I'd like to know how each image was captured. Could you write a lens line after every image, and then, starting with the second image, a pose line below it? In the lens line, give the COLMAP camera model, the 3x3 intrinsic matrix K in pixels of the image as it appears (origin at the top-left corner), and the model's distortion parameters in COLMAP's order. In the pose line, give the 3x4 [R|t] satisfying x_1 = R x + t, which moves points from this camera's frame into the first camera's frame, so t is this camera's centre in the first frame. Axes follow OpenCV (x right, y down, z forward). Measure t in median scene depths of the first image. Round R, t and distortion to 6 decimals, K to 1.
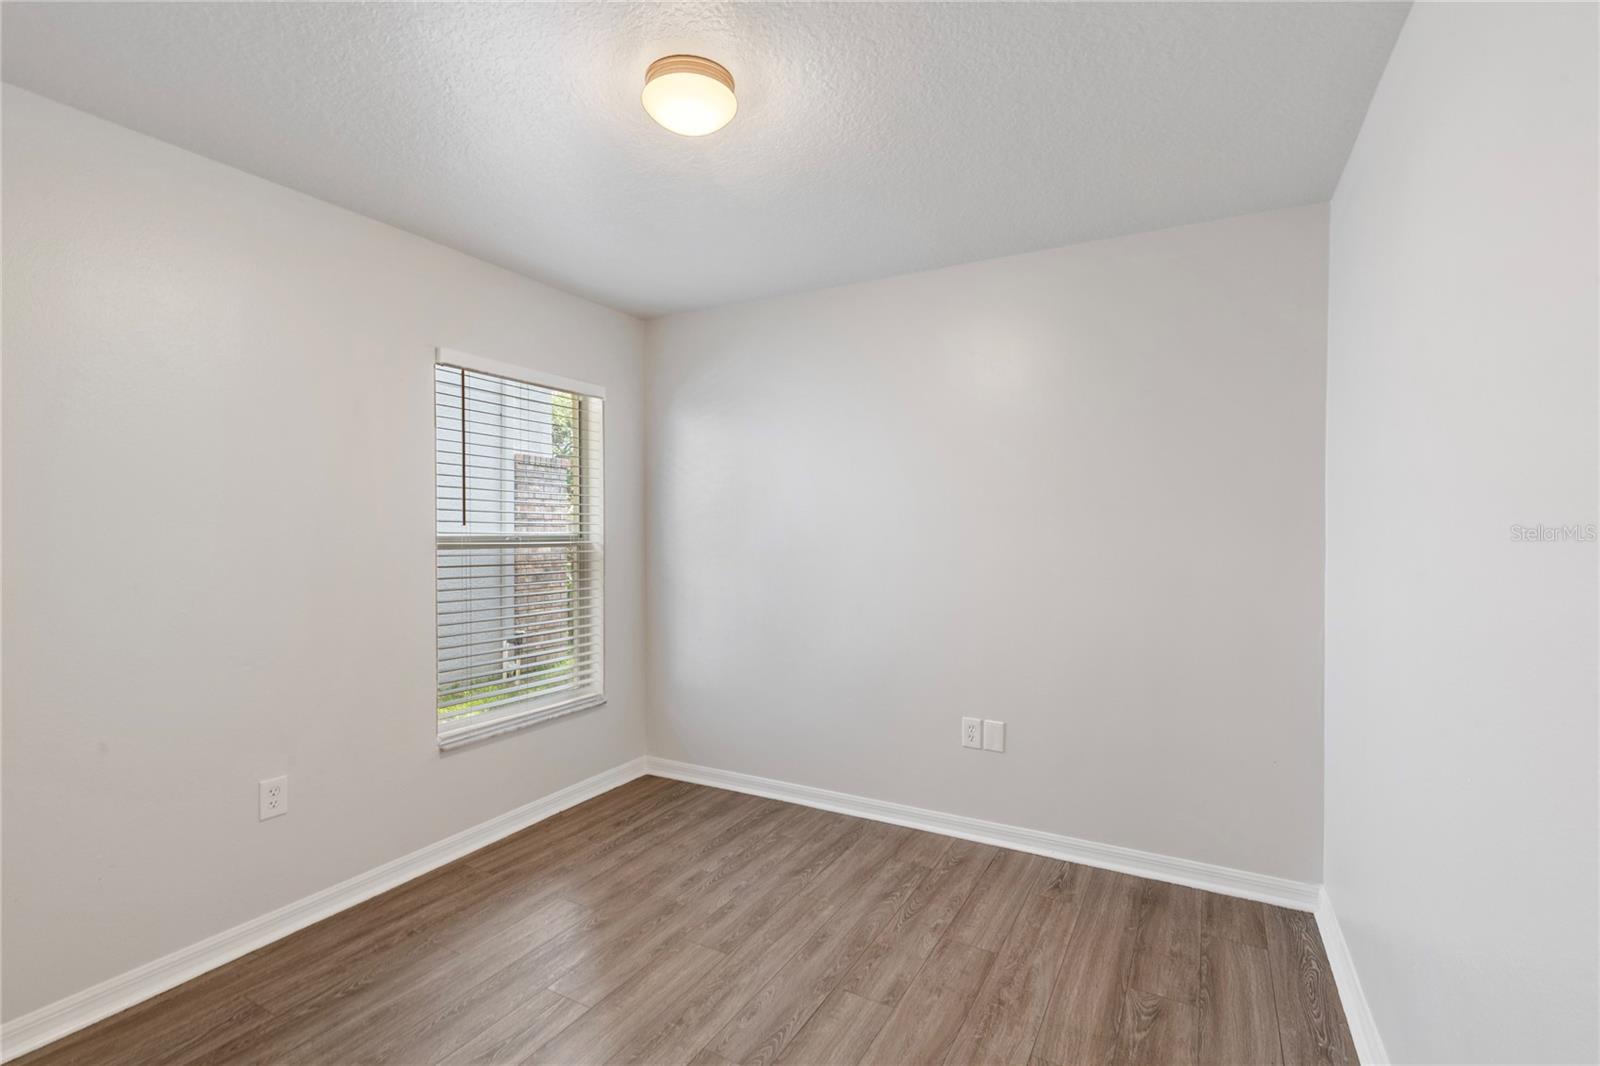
lens RADIAL K [[725.3, 0, 794.8], [0, 725.3, 530.3], [0, 0, 1]] dist [0.008687, -0.000215]
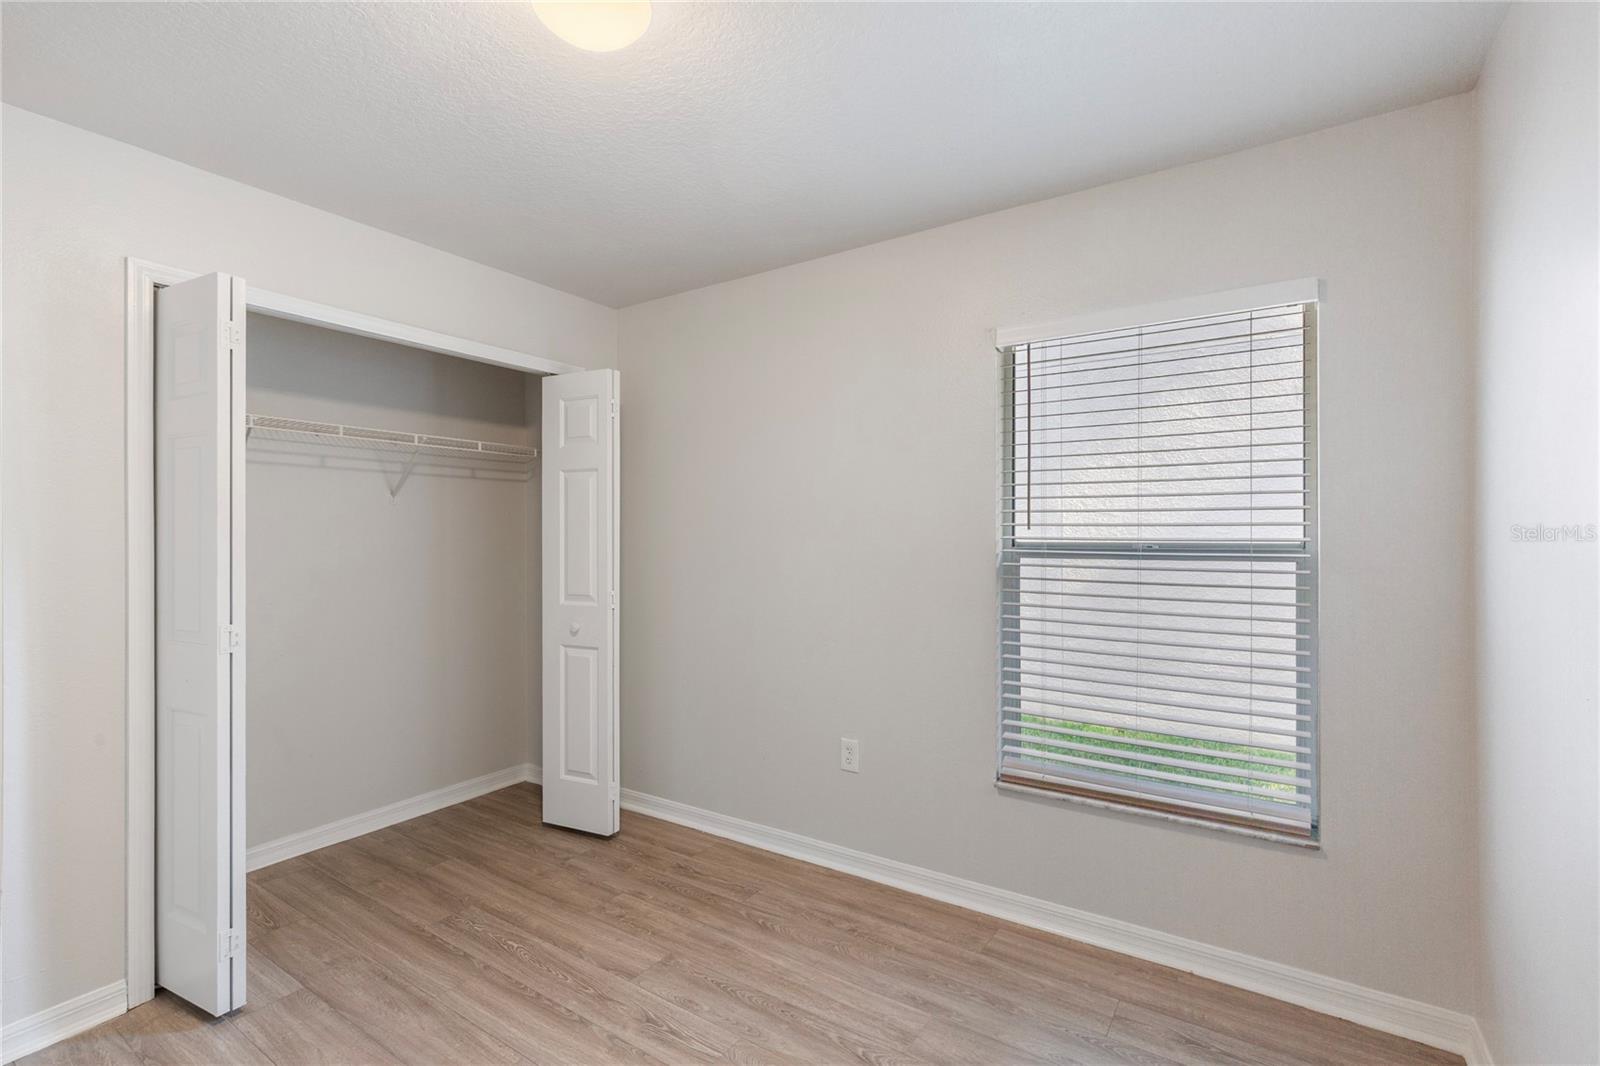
lens RADIAL K [[725.3, 0, 794.8], [0, 725.3, 530.3], [0, 0, 1]] dist [0.008687, -0.000215]
pose [[-0.075441, -0.002390, -0.997147, 0.442417], [0.000978, 0.999996, -0.002470, -0.004121], [0.997150, -0.001161, -0.075439, 0.889211]]
